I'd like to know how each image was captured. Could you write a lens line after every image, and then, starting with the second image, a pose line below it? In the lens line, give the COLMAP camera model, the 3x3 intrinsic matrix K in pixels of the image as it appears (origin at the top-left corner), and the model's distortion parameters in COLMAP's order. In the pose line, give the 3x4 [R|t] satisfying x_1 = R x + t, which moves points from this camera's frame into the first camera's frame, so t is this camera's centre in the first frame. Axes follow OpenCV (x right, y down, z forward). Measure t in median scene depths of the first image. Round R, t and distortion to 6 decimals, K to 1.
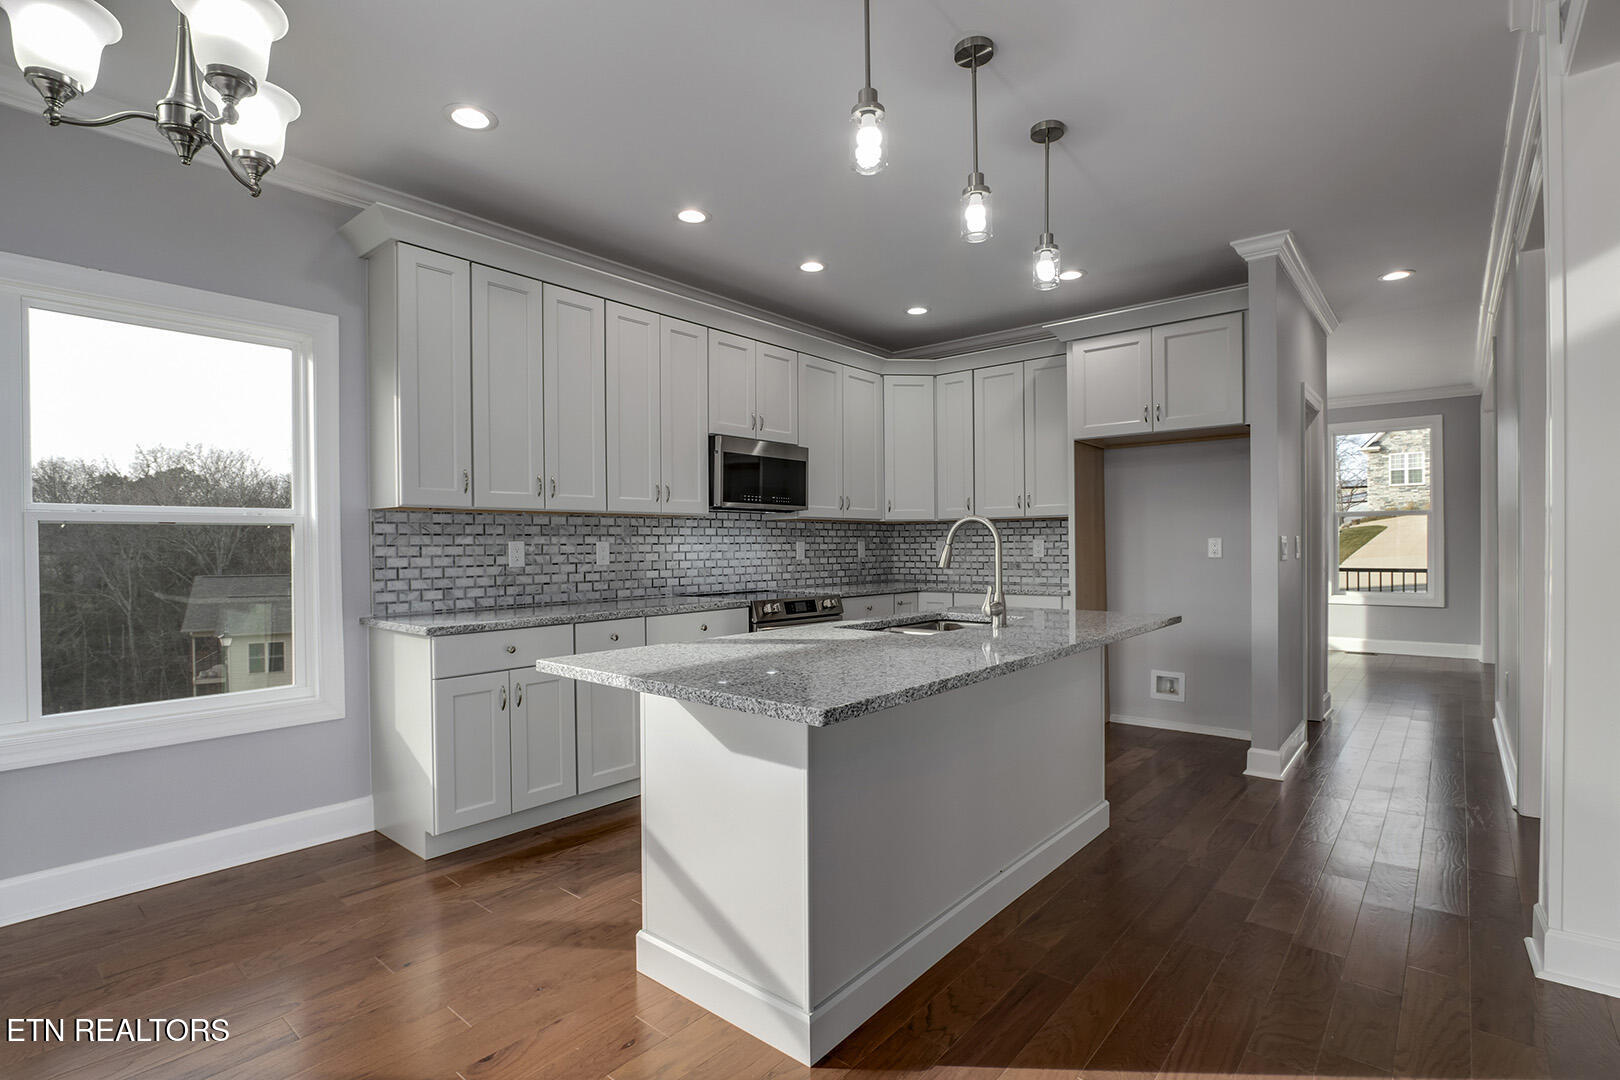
lens RADIAL K [[772.5, 0, 810.1], [0, 772.5, 553.4], [0, 0, 1]] dist [-0.026682, 0.010045]
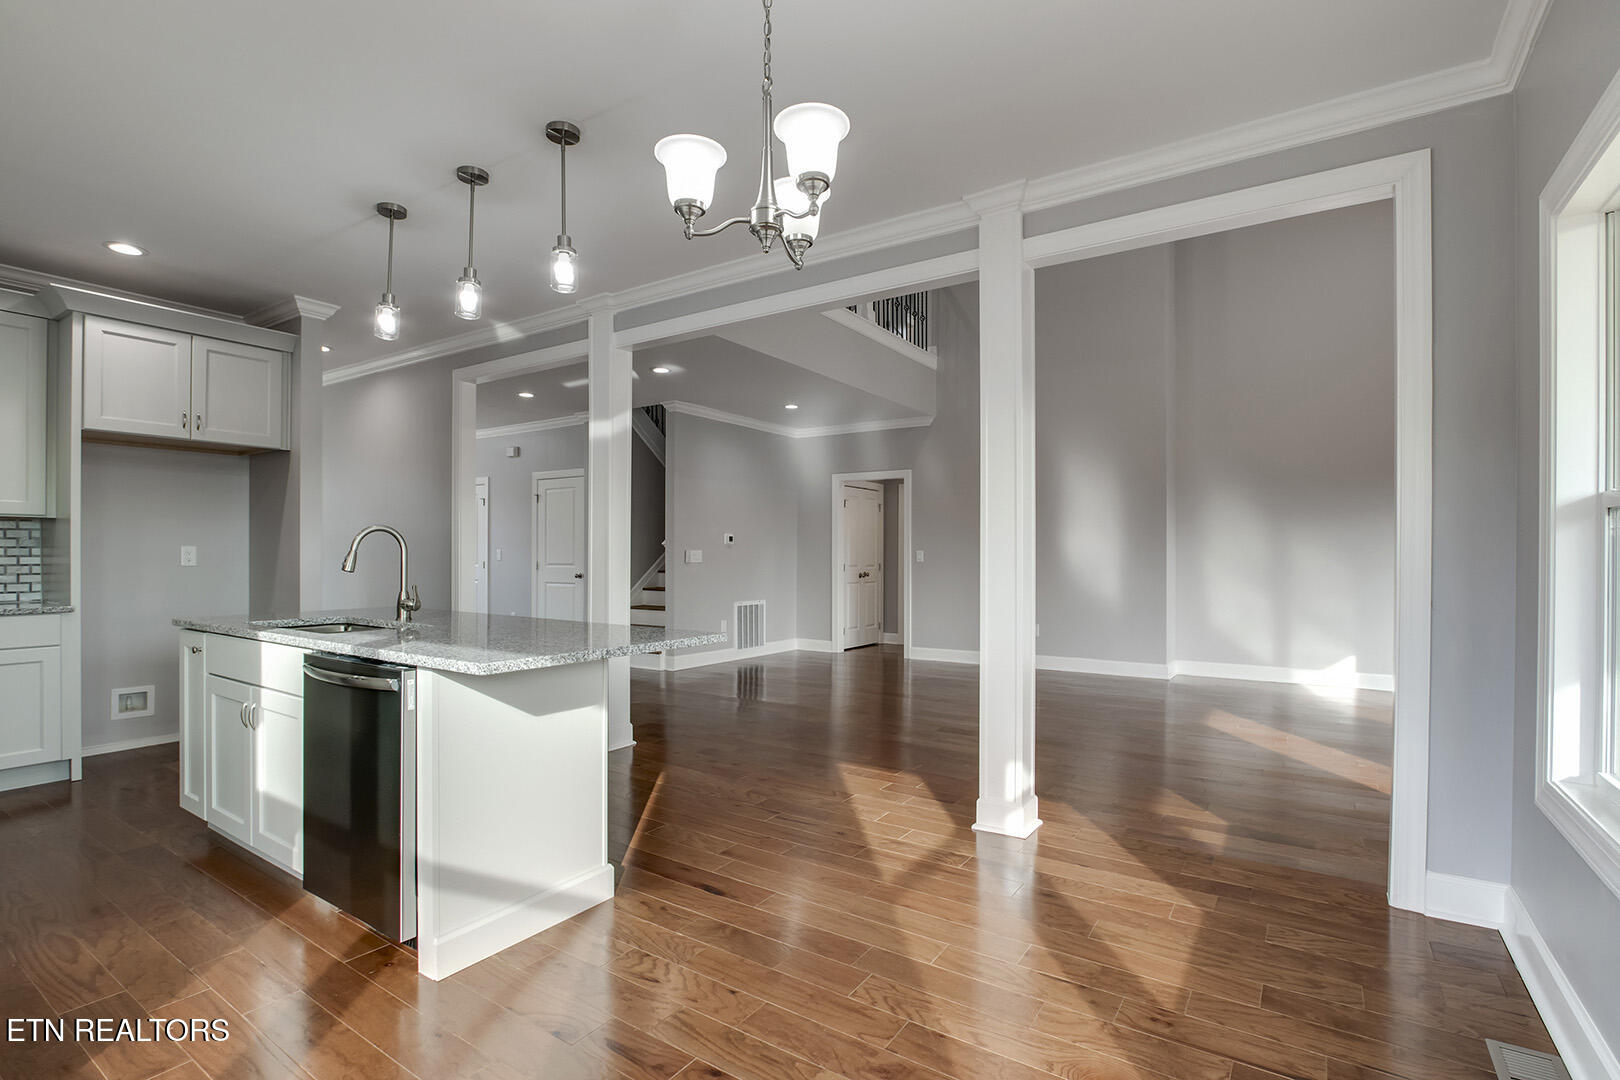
lens RADIAL K [[772.5, 0, 810.1], [0, 772.5, 553.4], [0, 0, 1]] dist [-0.026682, 0.010045]
pose [[-0.111676, 0.007559, 0.993716, -0.642473], [0.008007, 0.999945, -0.006707, 0.002959], [-0.993712, 0.007208, -0.111730, 0.321440]]
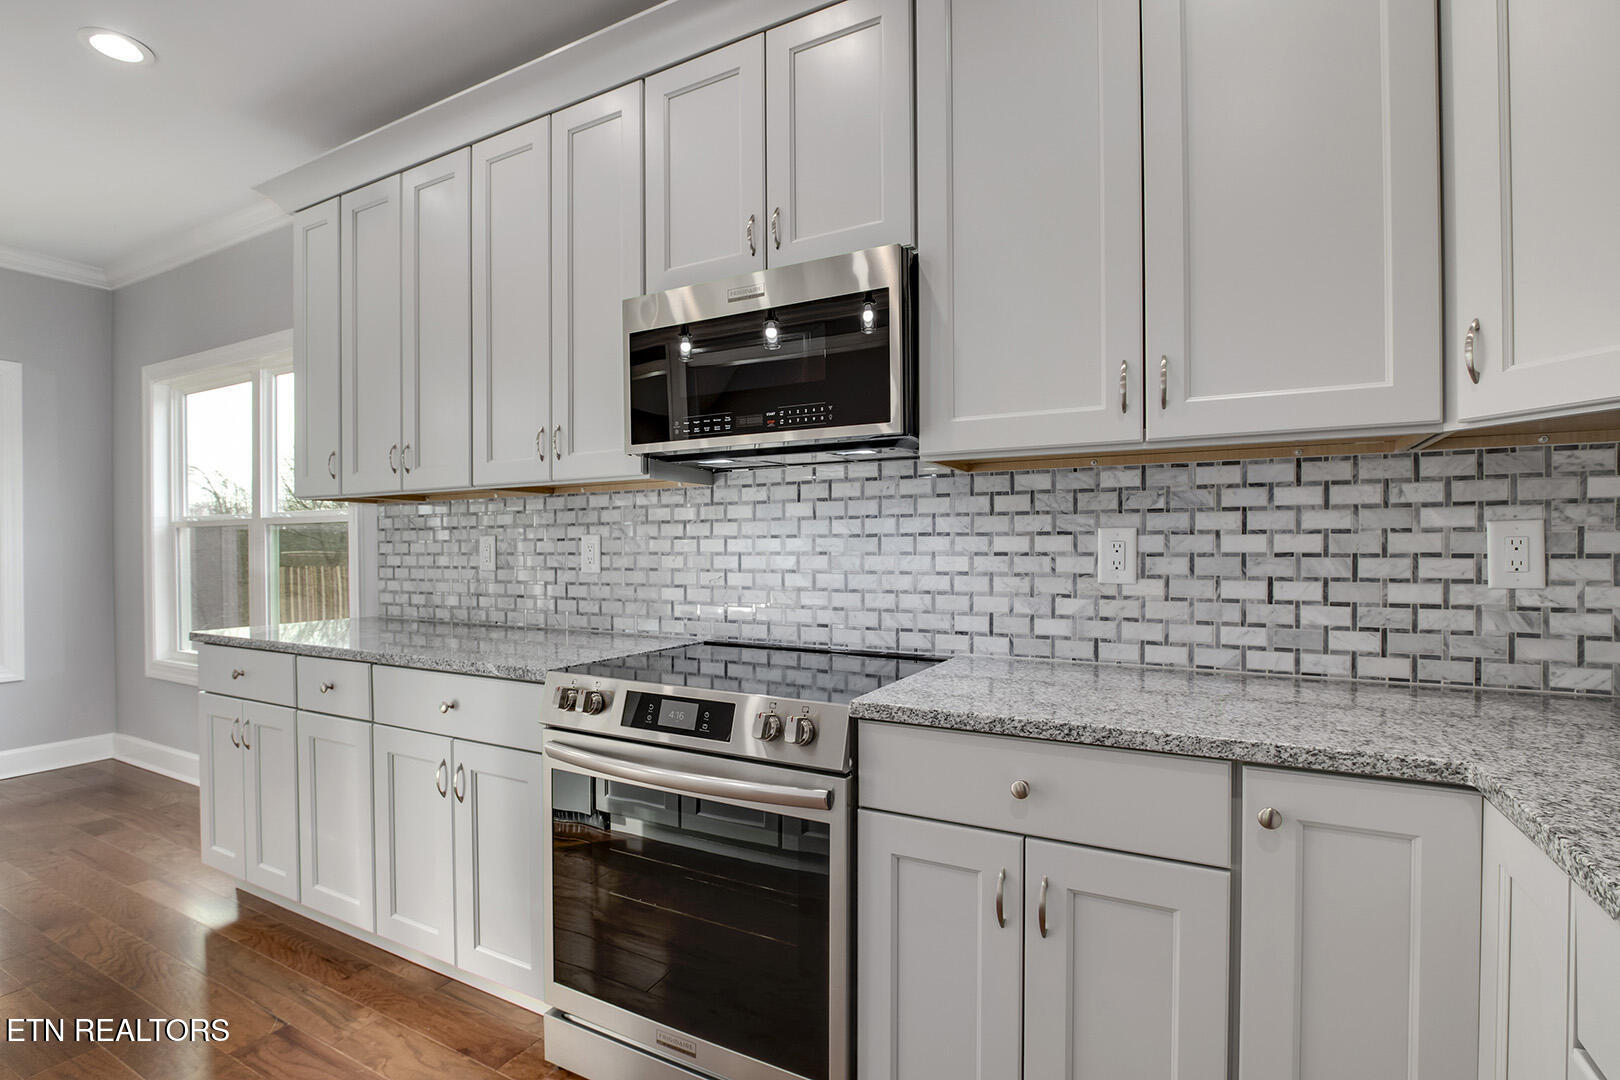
lens RADIAL K [[772.5, 0, 810.1], [0, 772.5, 553.4], [0, 0, 1]] dist [-0.026682, 0.010045]
pose [[0.208488, 0.013596, -0.977930, 0.353404], [-0.008658, 0.999890, 0.012056, -0.009117], [0.977987, 0.005954, 0.208583, 1.010083]]
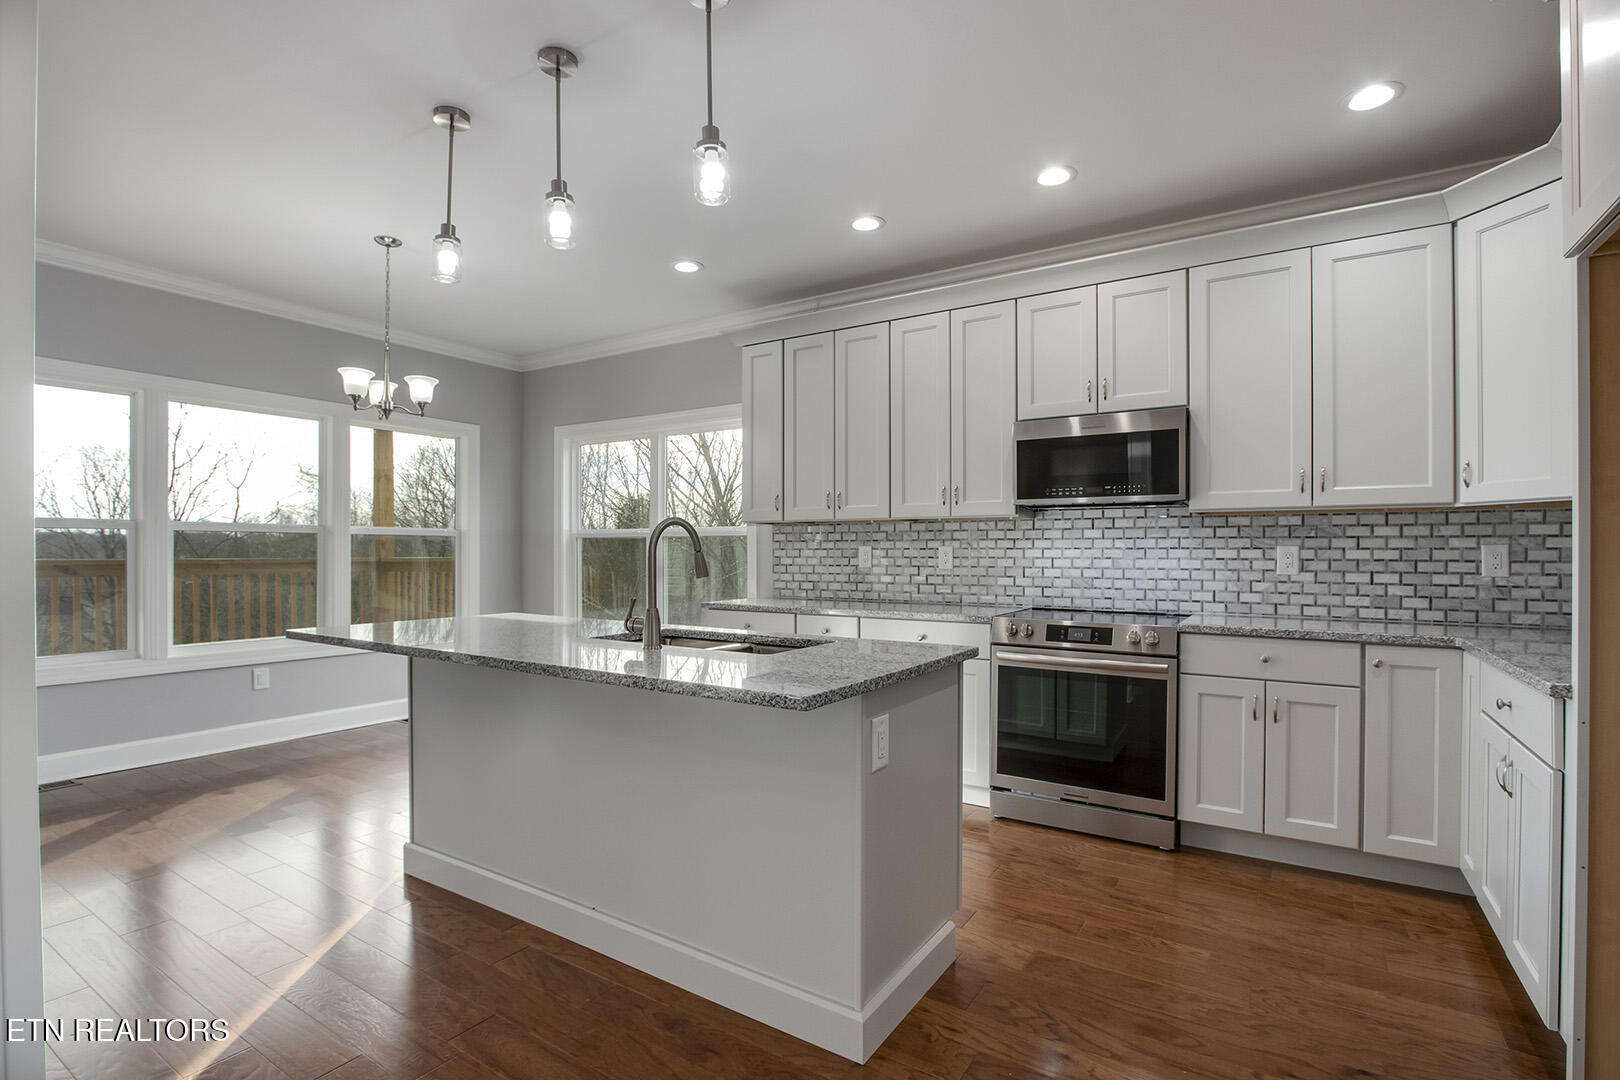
lens RADIAL K [[772.5, 0, 810.1], [0, 772.5, 553.4], [0, 0, 1]] dist [-0.026682, 0.010045]
pose [[0.143557, 0.007943, -0.989610, 0.697730], [-0.014840, 0.999873, 0.005873, -0.008765], [0.989531, 0.013843, 0.143657, 0.653549]]
